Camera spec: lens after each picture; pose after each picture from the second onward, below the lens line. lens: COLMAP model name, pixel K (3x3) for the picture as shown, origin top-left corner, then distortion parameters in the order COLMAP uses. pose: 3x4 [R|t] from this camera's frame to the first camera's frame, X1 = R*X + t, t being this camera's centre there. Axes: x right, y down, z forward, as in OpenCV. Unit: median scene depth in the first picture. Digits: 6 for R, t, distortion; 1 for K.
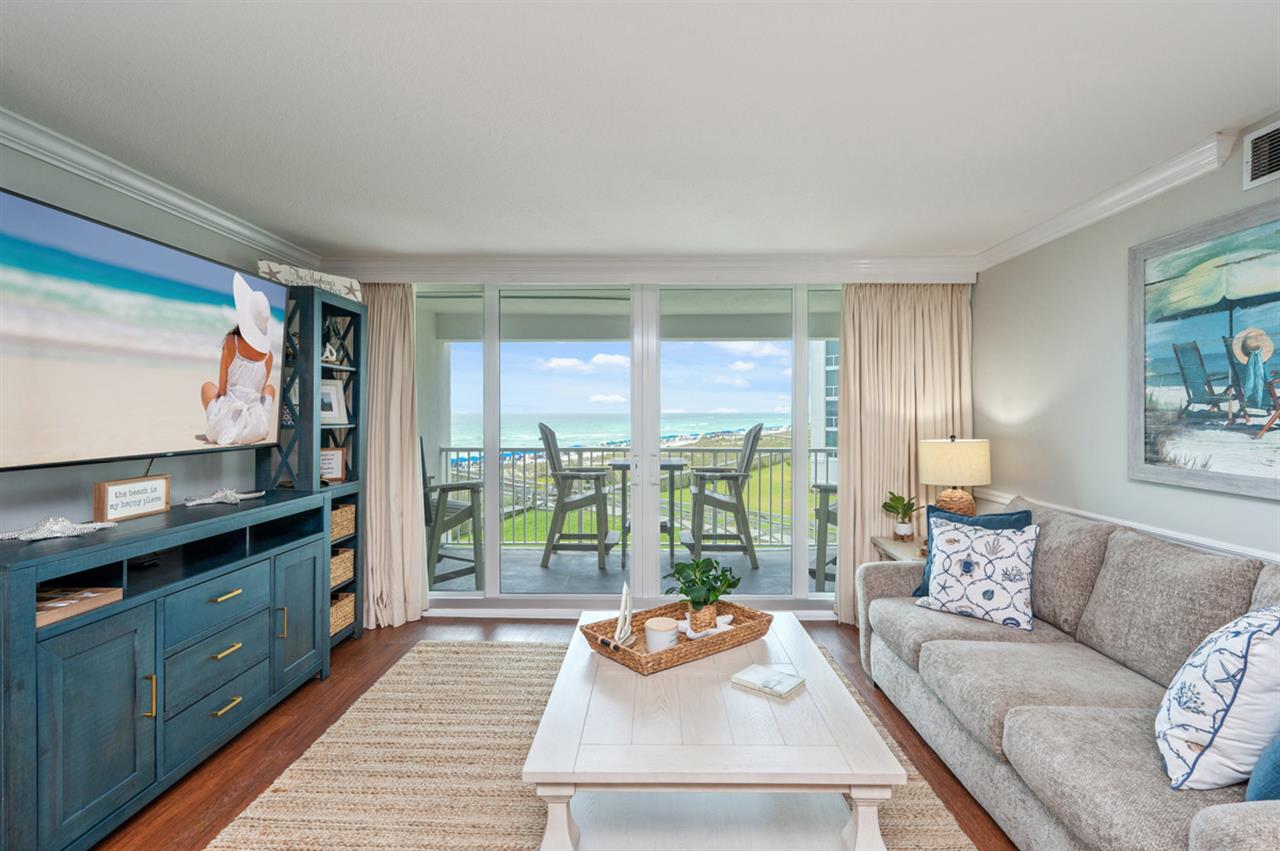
lens RADIAL K [[620.1, 0, 642.0], [0, 620.1, 413.2], [0, 0, 1]] dist [-0.004195, 0.000456]
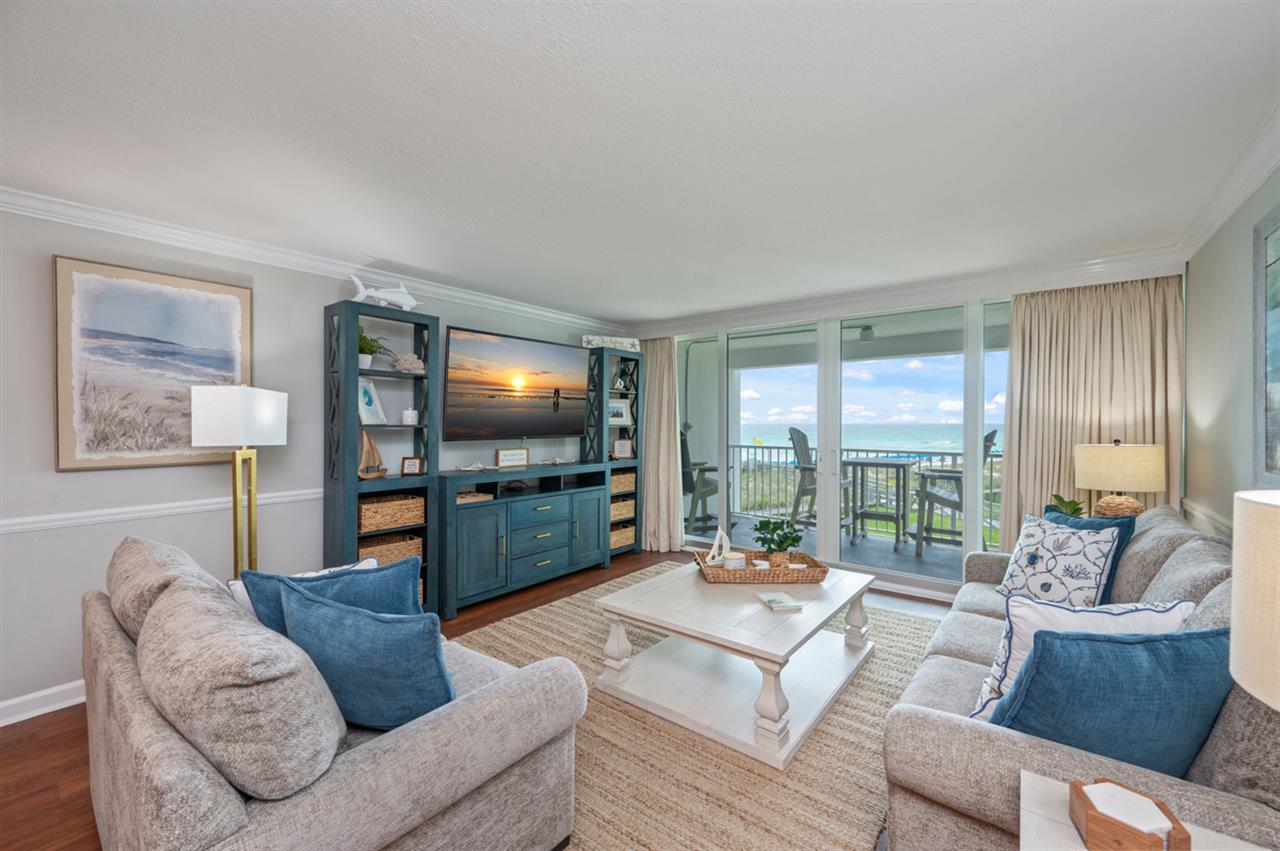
lens RADIAL K [[495.5, 0, 640.0], [0, 495.5, 425.5], [0, 0, 1]] dist [0.000792, 0.000178]
pose [[0.799229, 0.005539, -0.601002, 0.375619], [-0.002484, 0.999979, 0.005913, 0.010631], [0.601022, -0.003233, 0.799226, -0.067049]]
